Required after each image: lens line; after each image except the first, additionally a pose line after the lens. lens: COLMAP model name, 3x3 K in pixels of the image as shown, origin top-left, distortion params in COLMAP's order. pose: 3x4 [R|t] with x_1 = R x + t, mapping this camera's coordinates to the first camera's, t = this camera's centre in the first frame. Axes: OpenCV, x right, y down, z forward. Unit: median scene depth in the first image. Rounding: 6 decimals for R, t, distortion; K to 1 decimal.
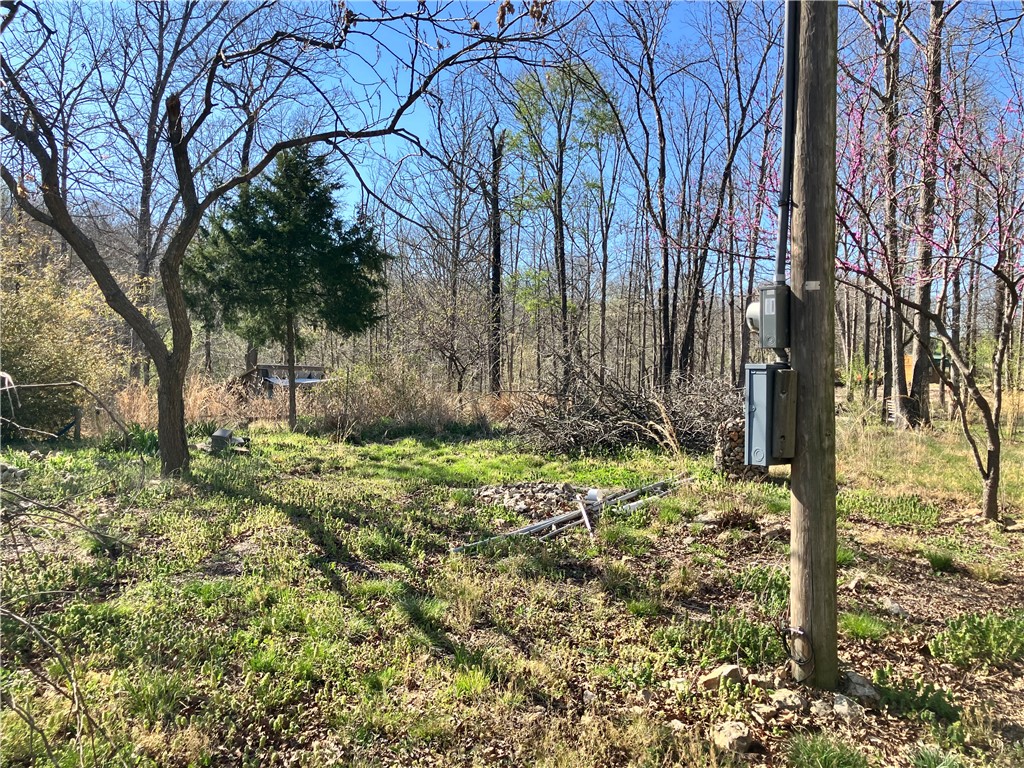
lens RADIAL K [[870.9, 0, 510.2], [0, 870.9, 387.3], [0, 0, 1]] dist [0.012866, -0.001384]
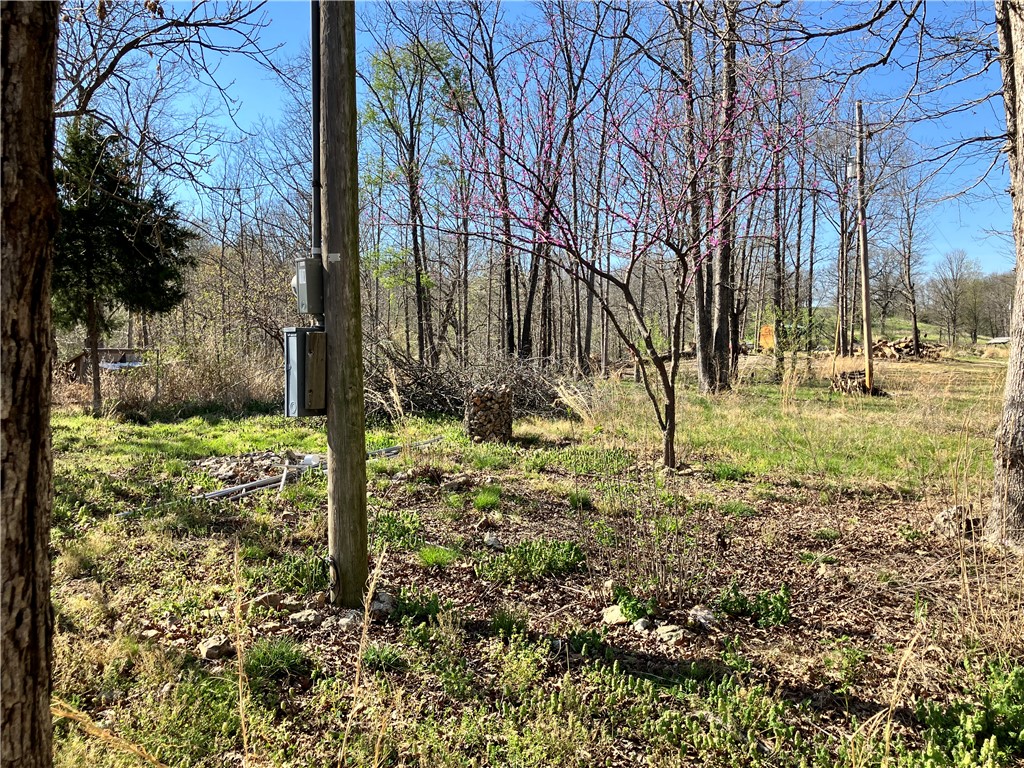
lens RADIAL K [[870.9, 0, 511.8], [0, 870.9, 380.0], [0, 0, 1]] dist [0.012866, -0.001384]
pose [[0.991017, -0.032166, 0.129807, 0.162533], [0.029870, 0.999362, 0.019596, 0.010678], [-0.130354, -0.015543, 0.991346, -0.060725]]
